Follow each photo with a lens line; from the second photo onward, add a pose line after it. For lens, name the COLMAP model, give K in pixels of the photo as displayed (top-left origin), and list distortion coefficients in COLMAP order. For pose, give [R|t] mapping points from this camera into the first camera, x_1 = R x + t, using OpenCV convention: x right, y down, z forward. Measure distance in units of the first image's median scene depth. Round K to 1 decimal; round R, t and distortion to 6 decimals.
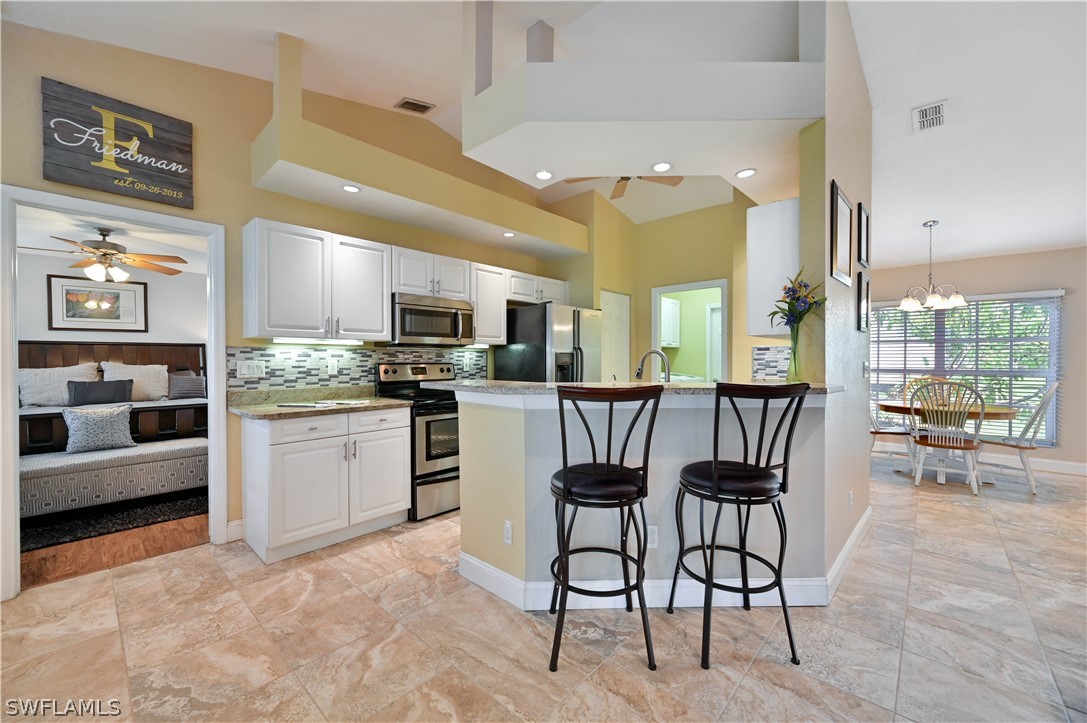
lens RADIAL K [[426.0, 0, 546.8], [0, 426.0, 360.9], [0, 0, 1]] dist [-0.002157, 0.000692]
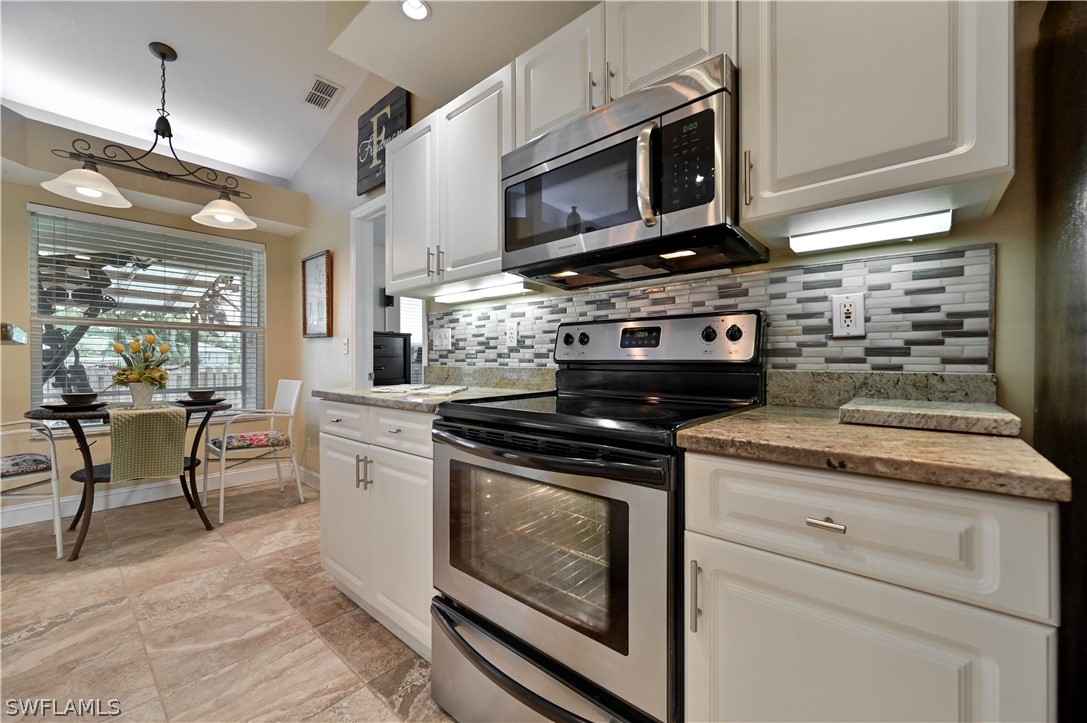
lens RADIAL K [[426.0, 0, 545.2], [0, 426.0, 361.4], [0, 0, 1]] dist [-0.002157, 0.000692]
pose [[0.021420, 0.001593, -0.999769, 0.104232], [-0.004565, 0.999988, 0.001495, 0.057232], [0.999760, 0.004532, 0.021427, 1.154154]]
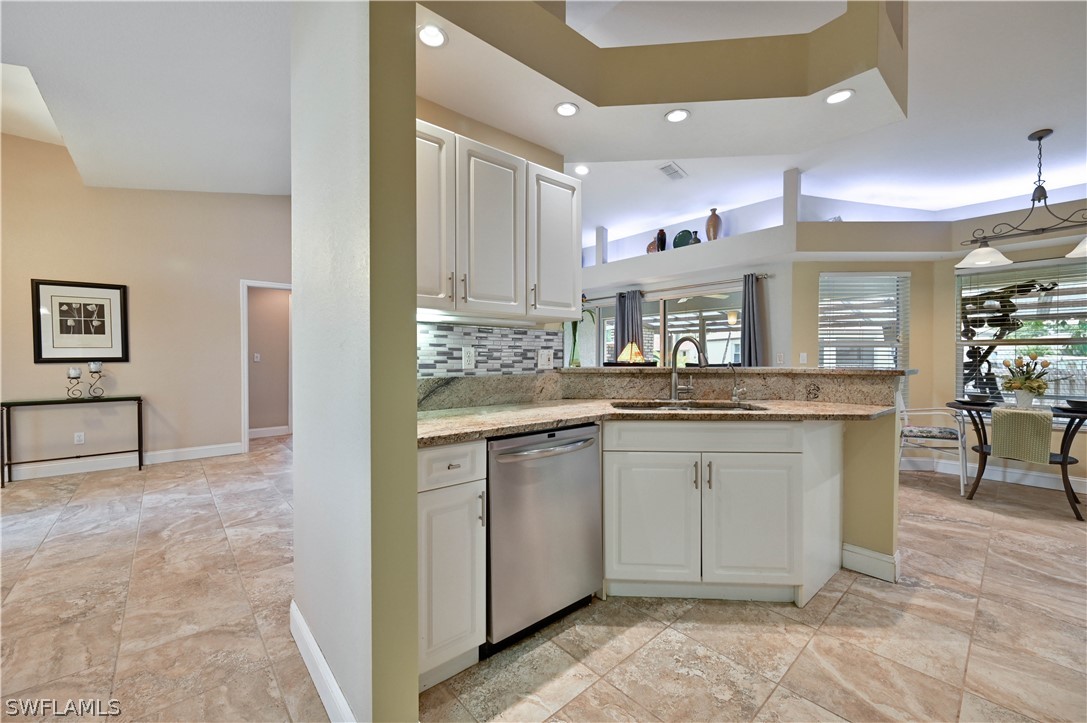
lens RADIAL K [[426.0, 0, 542.2], [0, 426.0, 363.8], [0, 0, 1]] dist [-0.002157, 0.000692]
pose [[-0.994068, -0.000735, 0.108760, 0.386341], [0.001265, 0.999831, 0.018321, 0.012961], [-0.108755, 0.018350, -0.993899, 1.633085]]
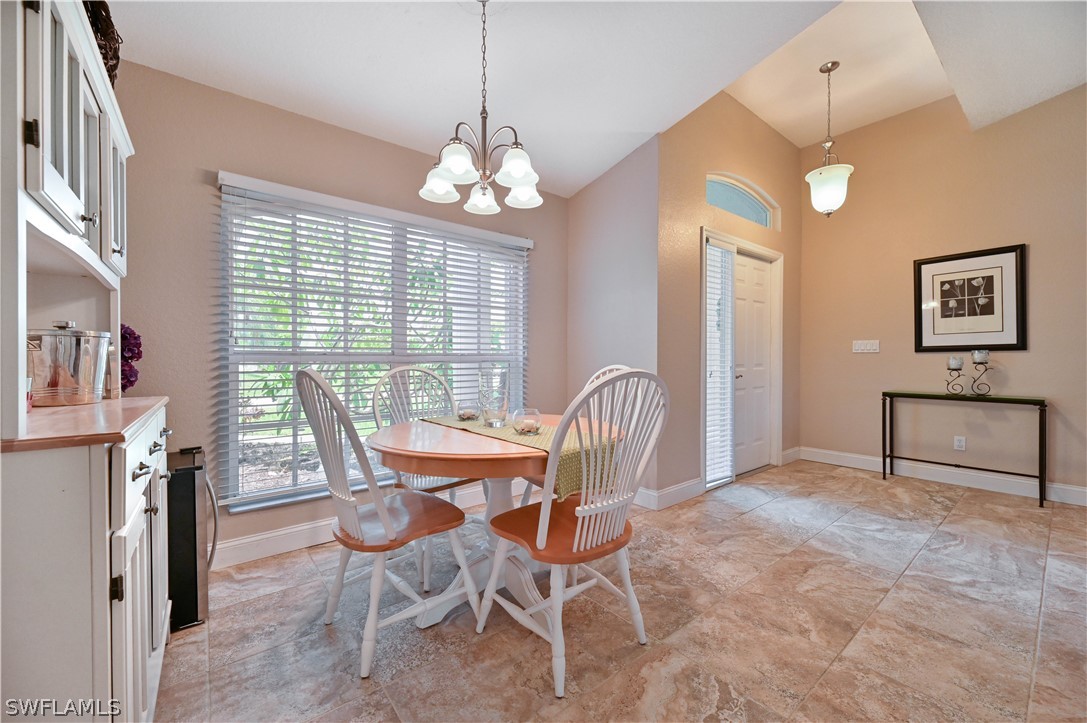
lens RADIAL K [[426.0, 0, 545.9], [0, 426.0, 360.4], [0, 0, 1]] dist [-0.002157, 0.000692]
pose [[0.154365, -0.003544, 0.988008, 0.755023], [0.004062, 0.999987, 0.002953, 0.050277], [-0.988006, 0.003558, 0.154377, 1.330337]]
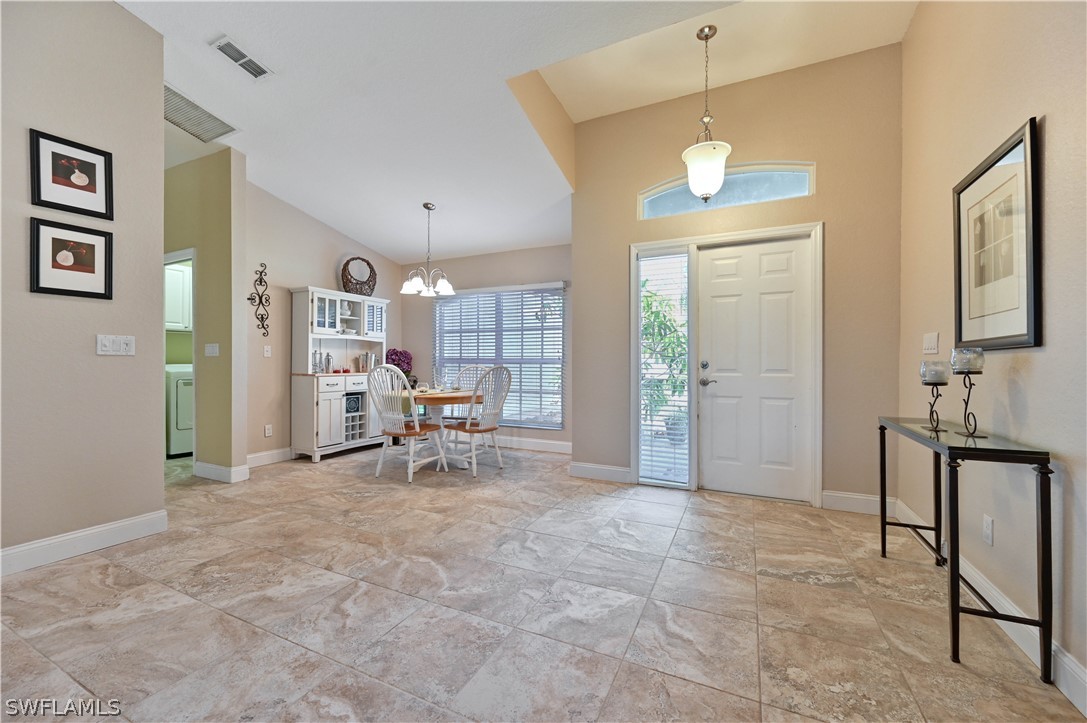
lens RADIAL K [[426.0, 0, 541.9], [0, 426.0, 361.7], [0, 0, 1]] dist [-0.002157, 0.000692]
pose [[0.958439, 0.002158, 0.285291, 1.314855], [-0.002078, 0.999998, -0.000586, 0.051727], [-0.285291, -0.000031, 0.958441, -0.014967]]
